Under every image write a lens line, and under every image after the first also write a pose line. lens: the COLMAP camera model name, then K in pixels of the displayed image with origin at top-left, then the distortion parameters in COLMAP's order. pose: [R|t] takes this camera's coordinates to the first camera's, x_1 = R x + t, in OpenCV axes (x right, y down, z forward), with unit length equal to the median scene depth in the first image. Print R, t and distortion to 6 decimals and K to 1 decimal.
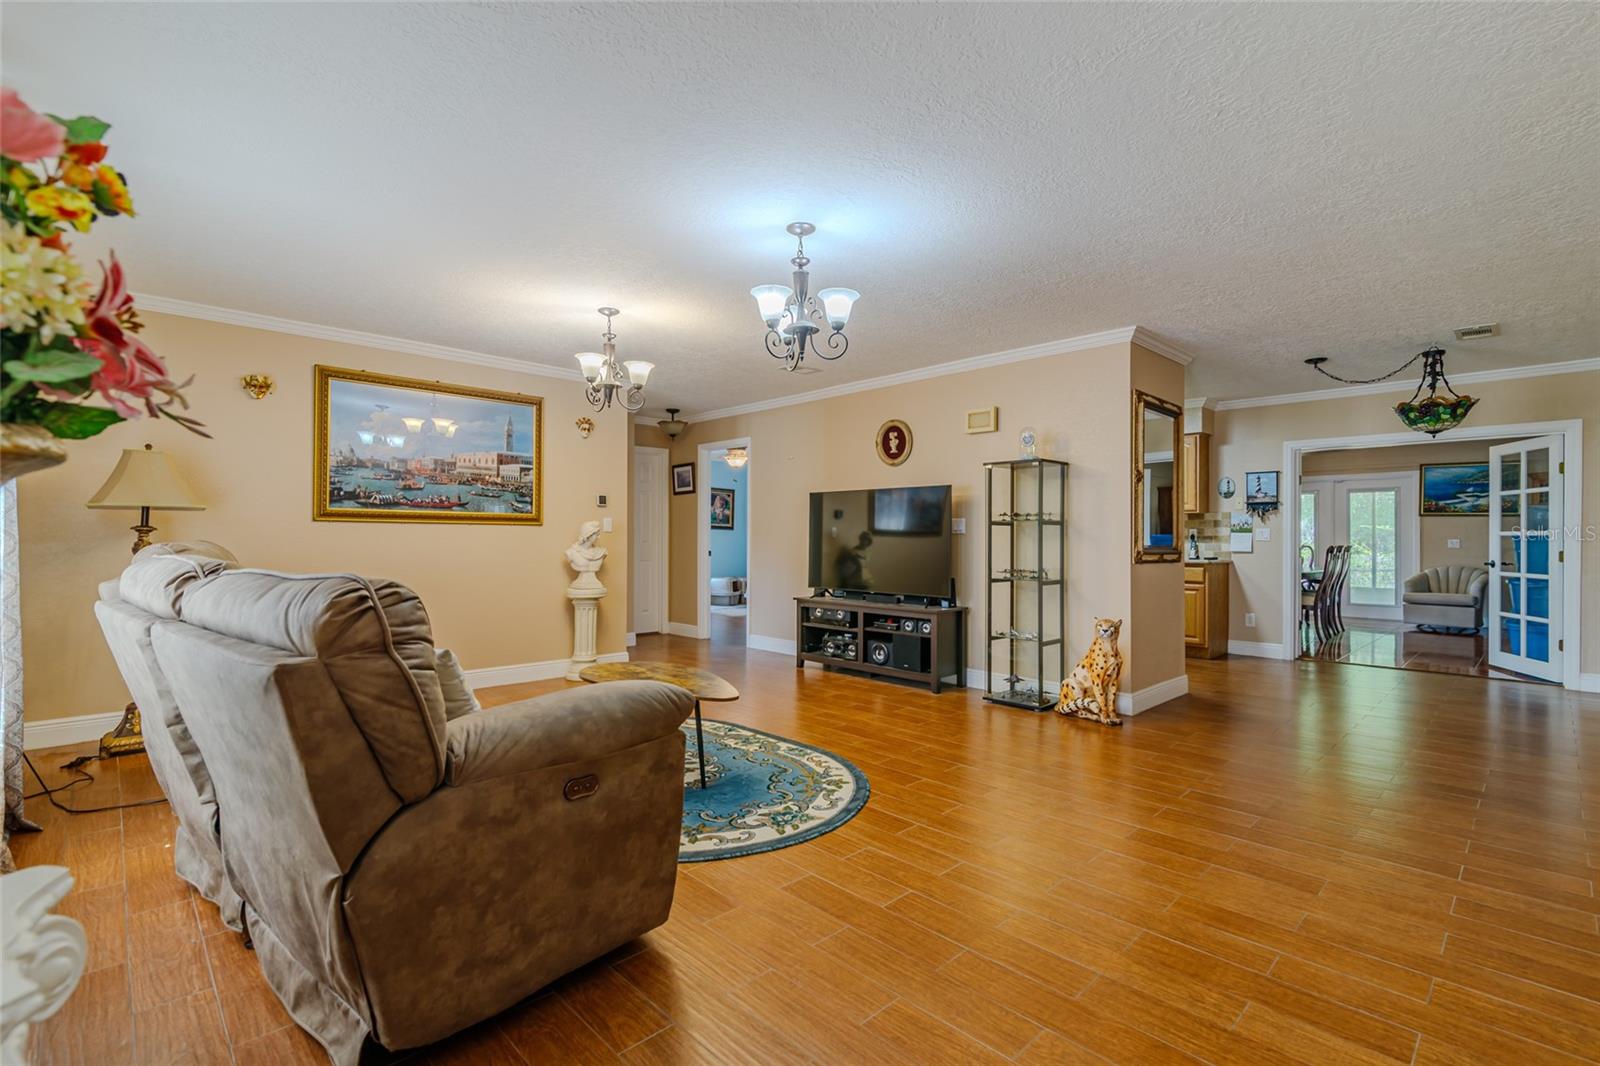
lens RADIAL K [[725.3, 0, 800.0], [0, 725.3, 536.4], [0, 0, 1]] dist [-0.000348, -0.001040]
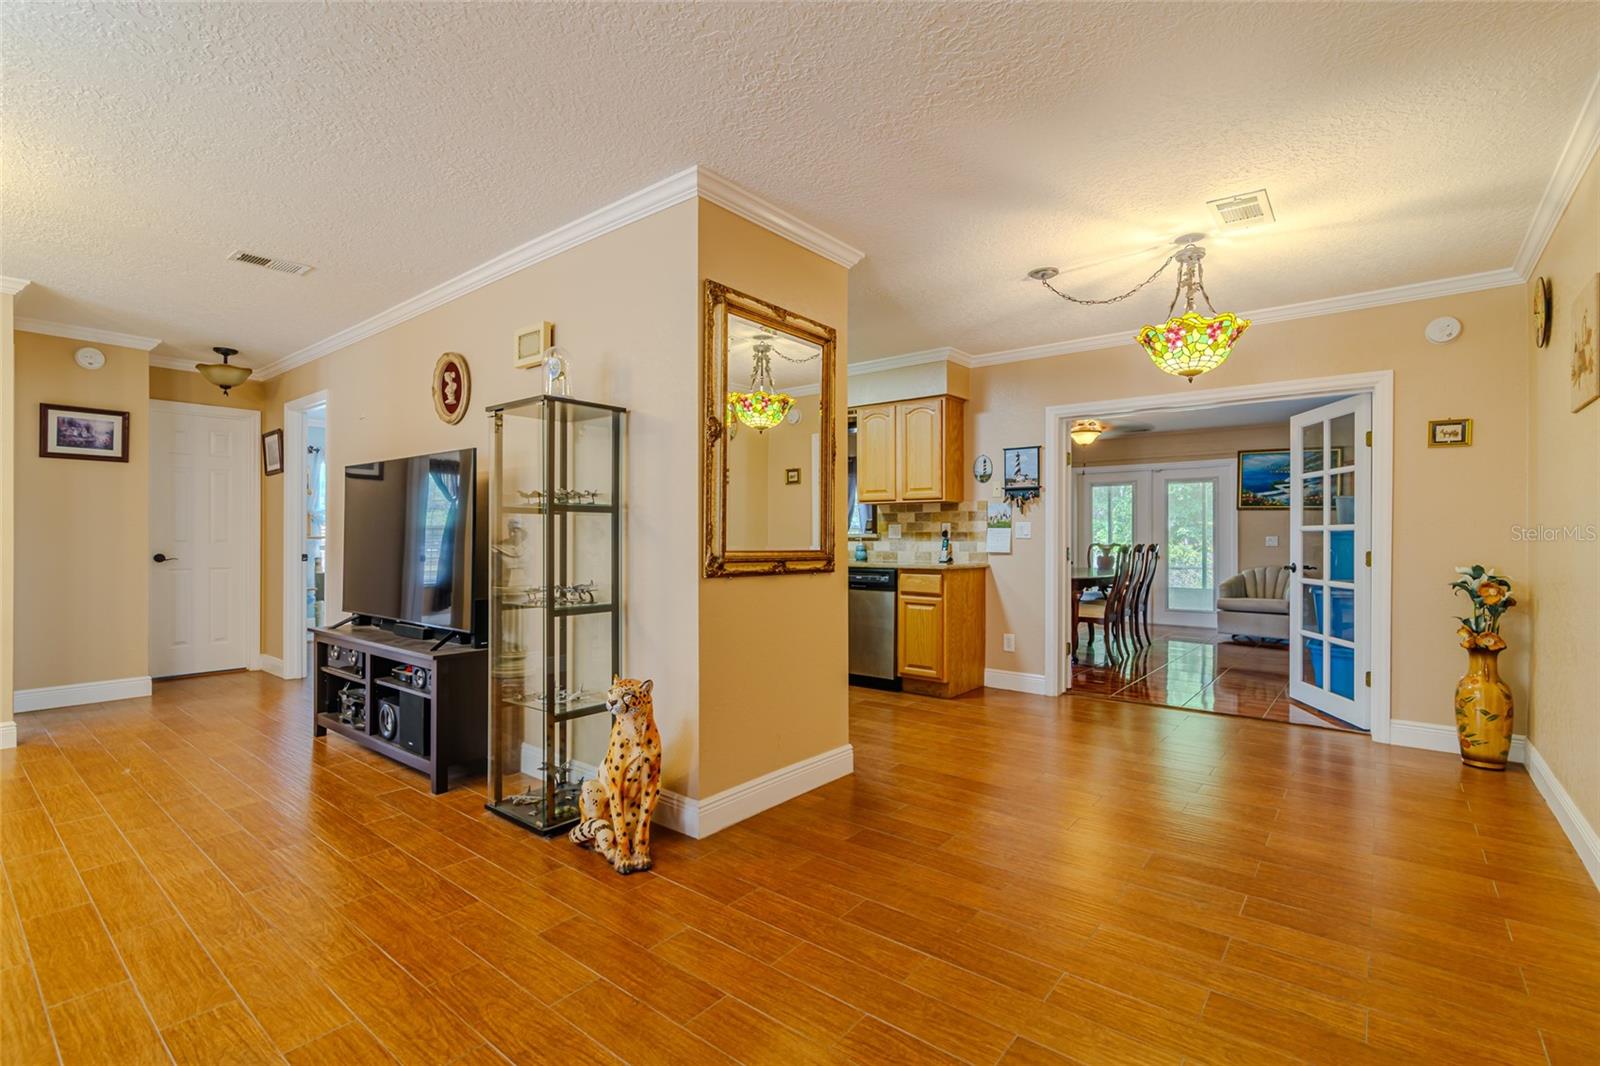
lens RADIAL K [[725.3, 0, 801.3], [0, 725.3, 534.8], [0, 0, 1]] dist [-0.000348, -0.001040]
pose [[0.992034, -0.001241, 0.125964, 0.383057], [0.001182, 0.999999, 0.000544, 0.001887], [-0.125965, -0.000390, 0.992035, 0.338636]]
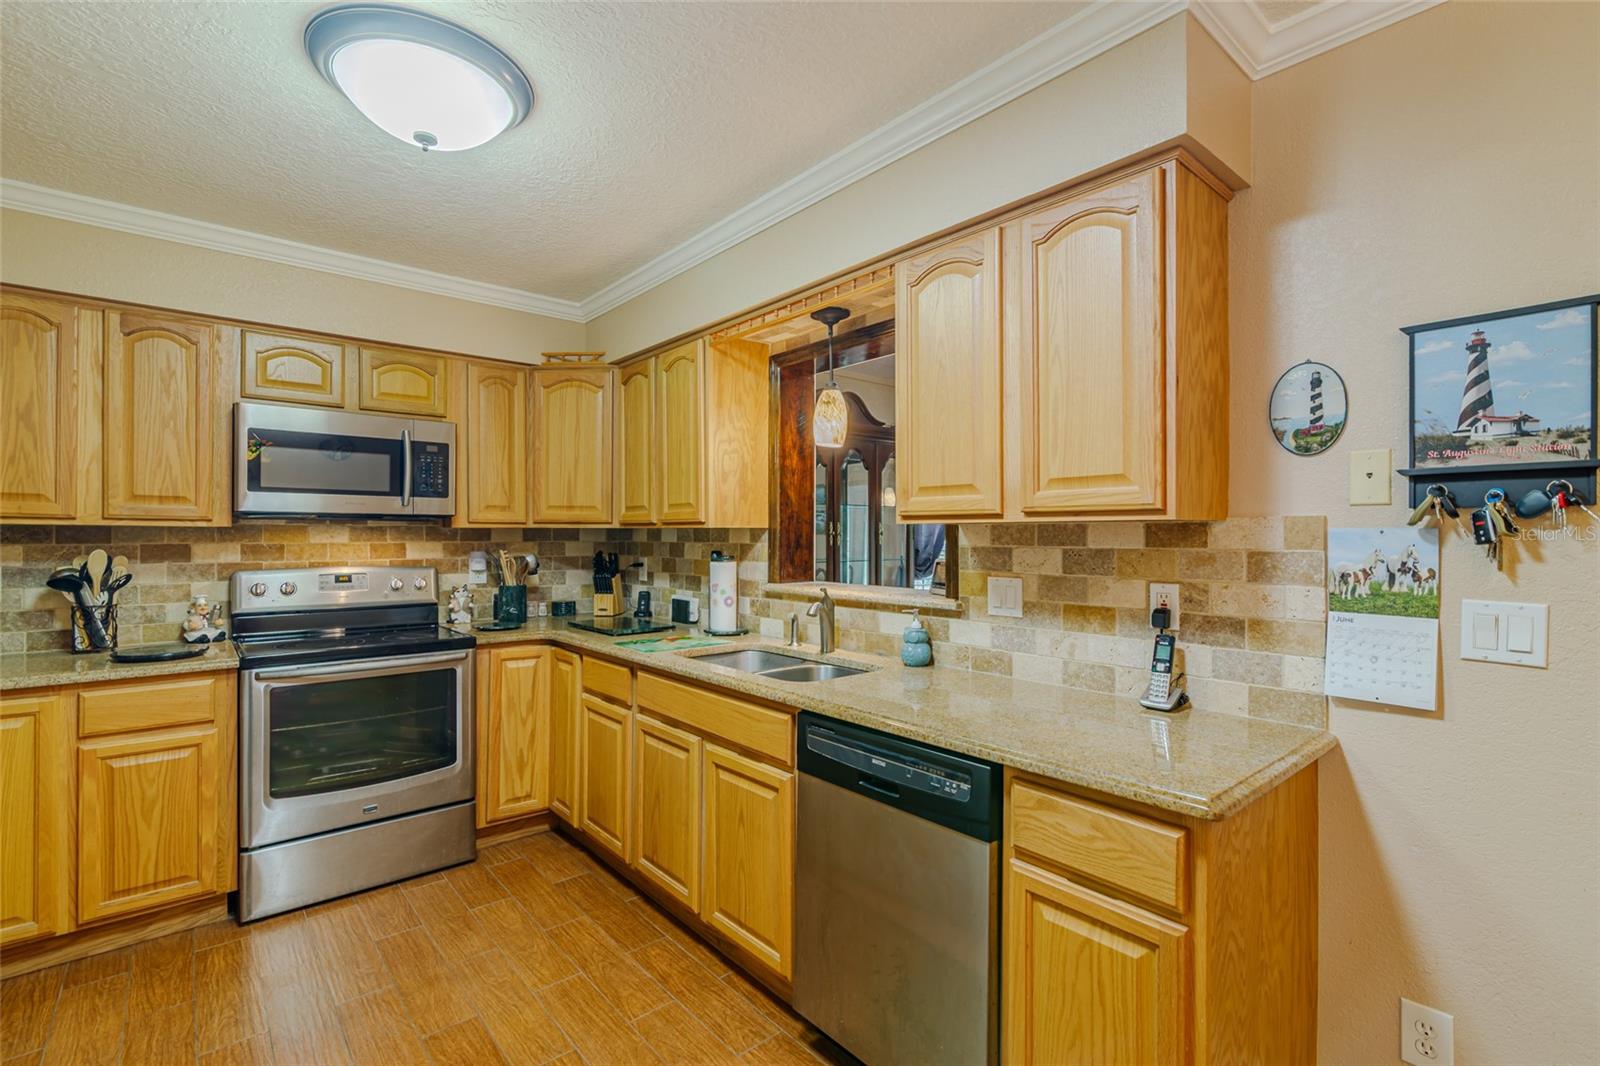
lens RADIAL K [[725.3, 0, 798.8], [0, 725.3, 531.6], [0, 0, 1]] dist [-0.000348, -0.001040]
pose [[0.998503, -0.002530, -0.054645, 0.560957], [0.002413, 0.999995, -0.002211, -0.036572], [0.054650, 0.002076, 0.998503, 0.970873]]
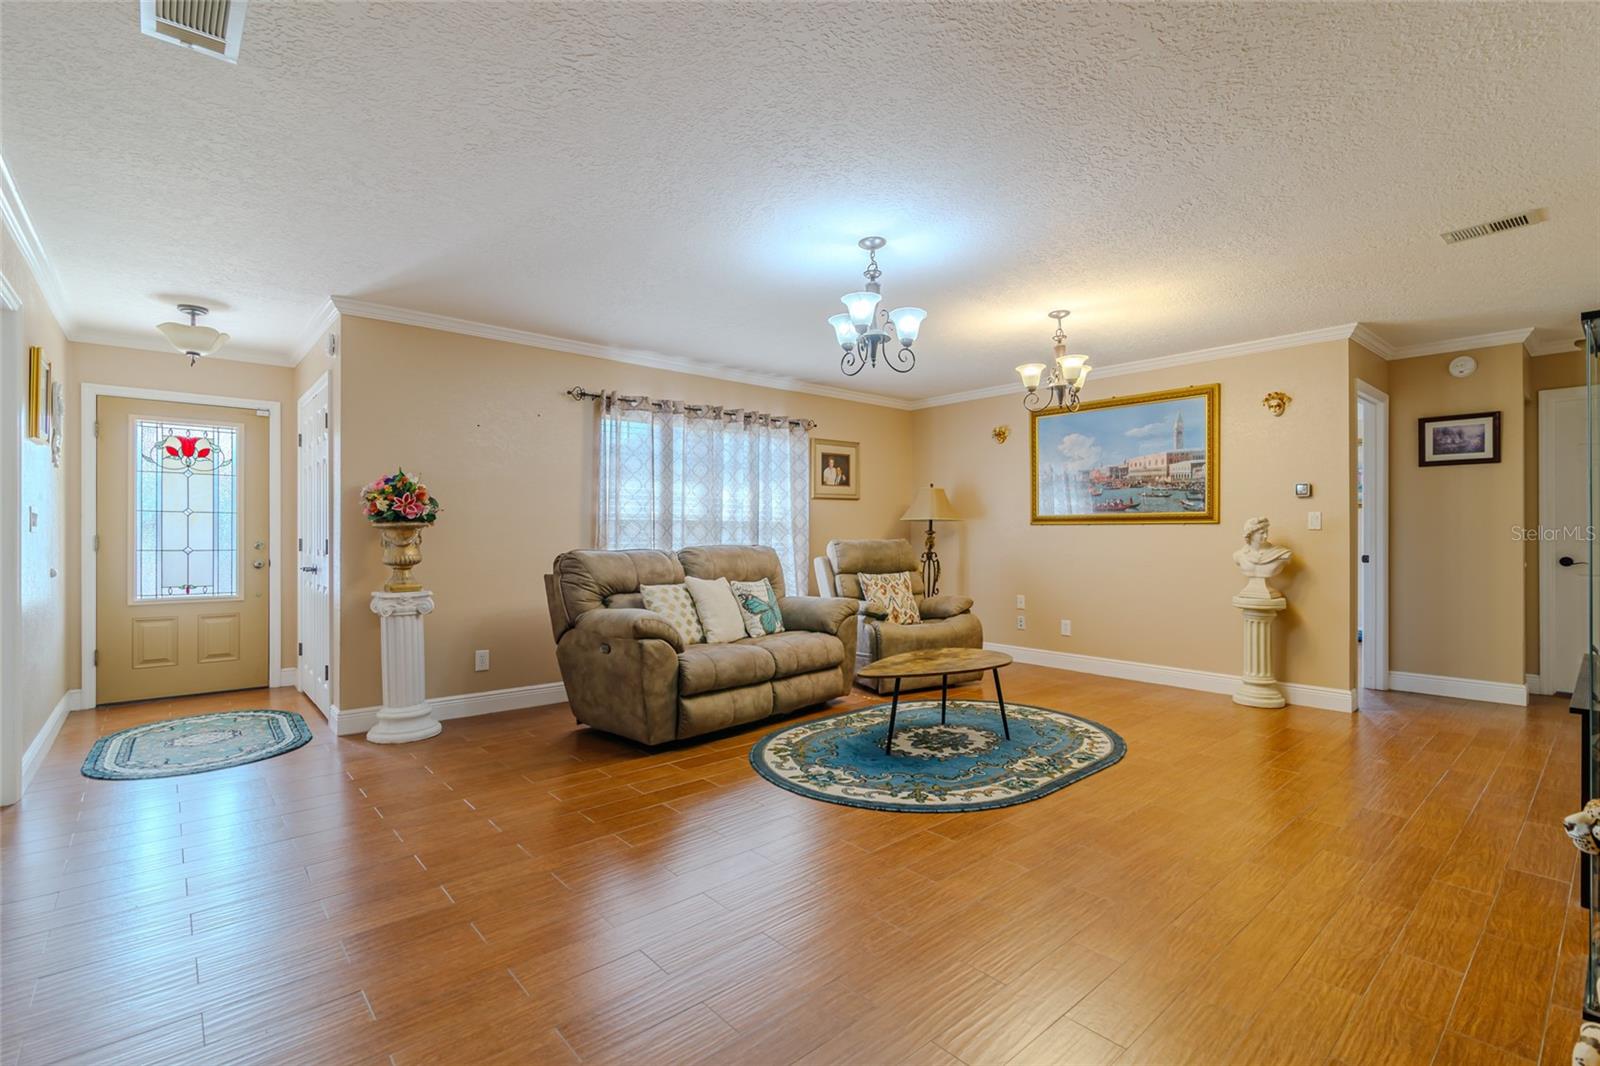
lens RADIAL K [[725.3, 0, 801.2], [0, 725.3, 535.0], [0, 0, 1]] dist [-0.000348, -0.001040]
pose [[-0.046721, -0.003895, -0.998900, 0.585703], [0.001468, 0.999991, -0.003968, 0.002032], [0.998907, -0.001652, -0.046715, 0.524777]]
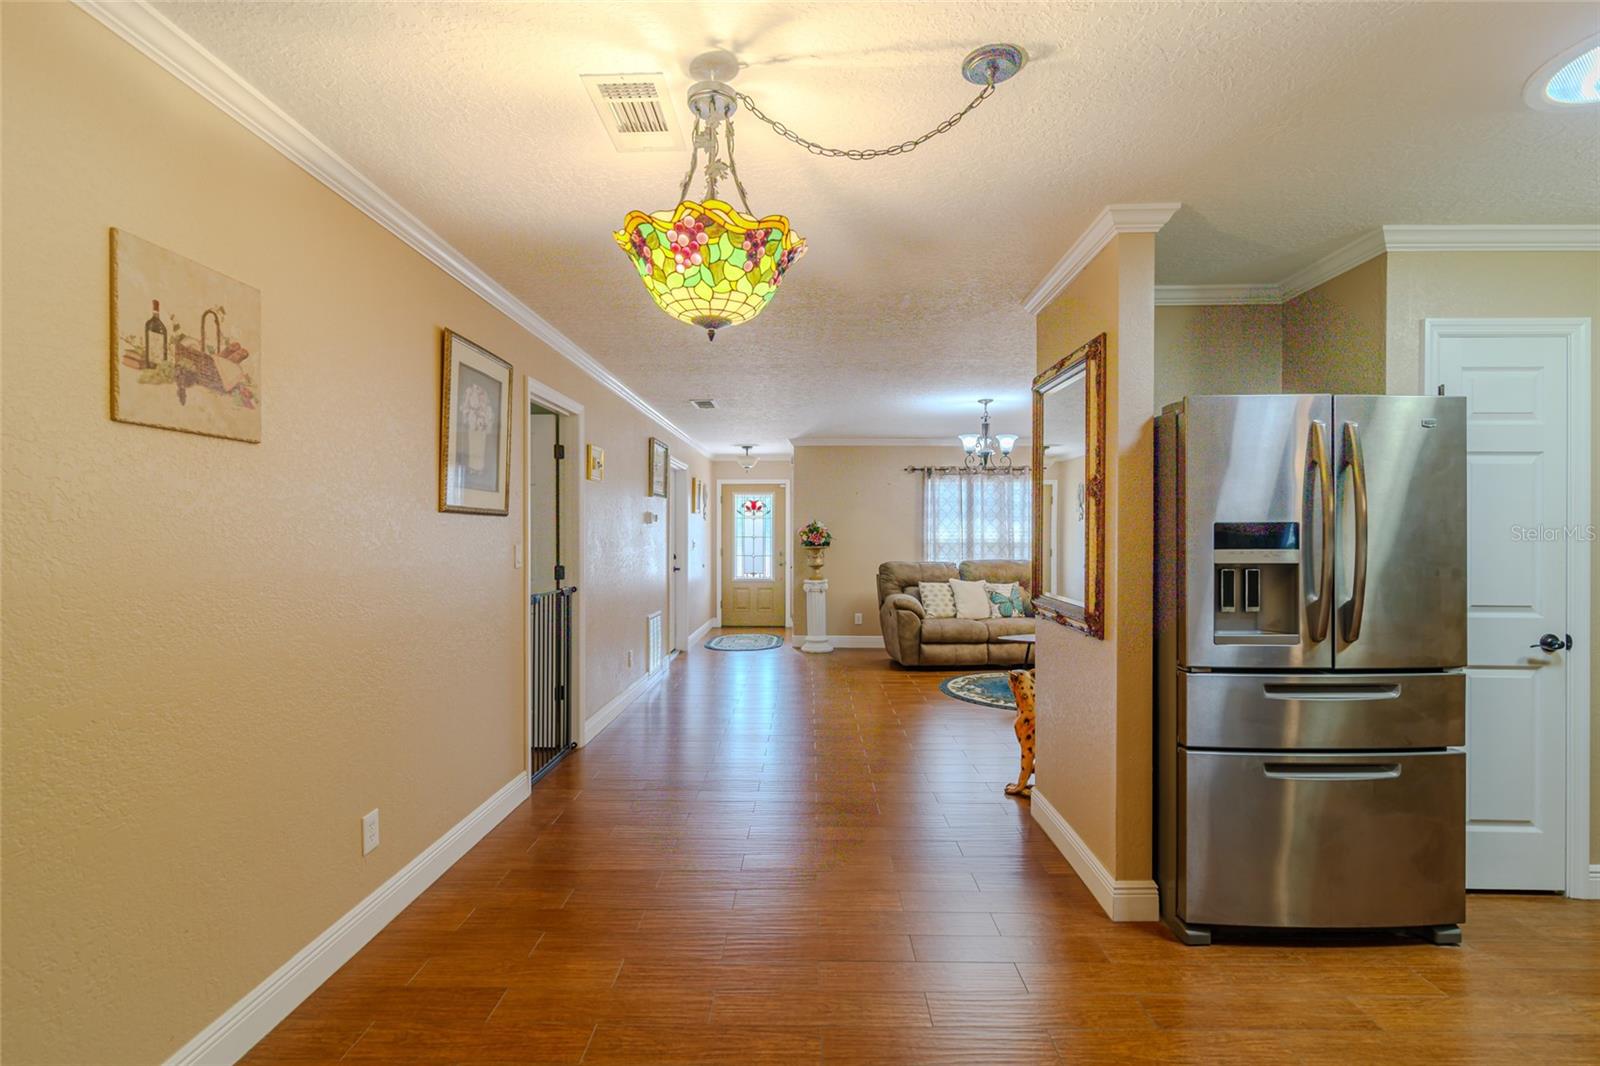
lens RADIAL K [[725.3, 0, 799.6], [0, 725.3, 533.6], [0, 0, 1]] dist [-0.000348, -0.001040]
pose [[-0.705322, -0.004054, -0.708876, 0.955699], [-0.002047, 0.999991, -0.003683, -0.034040], [0.708884, -0.001146, -0.705324, 1.117126]]
